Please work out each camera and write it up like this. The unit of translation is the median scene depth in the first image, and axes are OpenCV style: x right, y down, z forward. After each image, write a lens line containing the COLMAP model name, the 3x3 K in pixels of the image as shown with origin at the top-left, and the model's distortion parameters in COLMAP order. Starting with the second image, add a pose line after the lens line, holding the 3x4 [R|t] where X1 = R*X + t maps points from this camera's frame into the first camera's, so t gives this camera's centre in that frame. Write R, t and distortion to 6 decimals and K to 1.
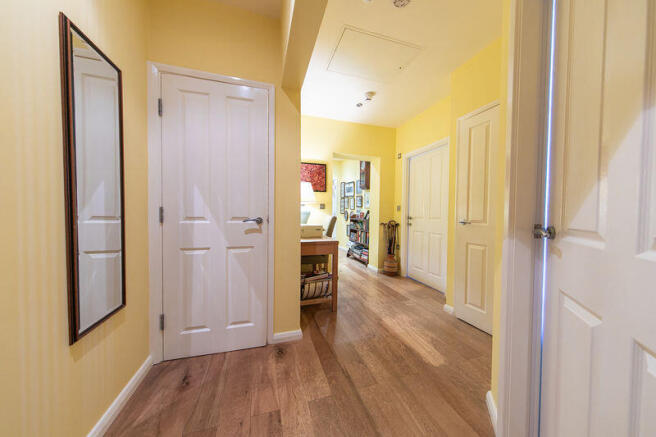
lens RADIAL K [[209.4, 0, 330.8], [0, 209.4, 218.3], [0, 0, 1]] dist [-0.000015, -0.000020]
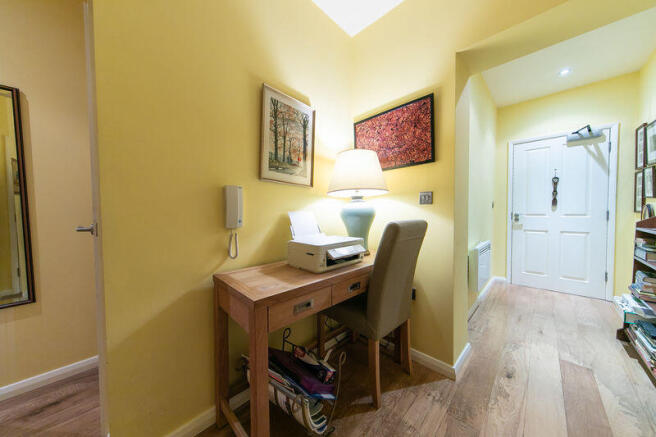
lens RADIAL K [[209.4, 0, 330.8], [0, 209.4, 218.3], [0, 0, 1]] dist [-0.000015, -0.000020]
pose [[0.452944, 0.012529, -0.891451, 0.252106], [-0.004172, 0.999920, 0.011934, -0.020492], [0.891529, -0.001686, 0.452960, 0.643851]]
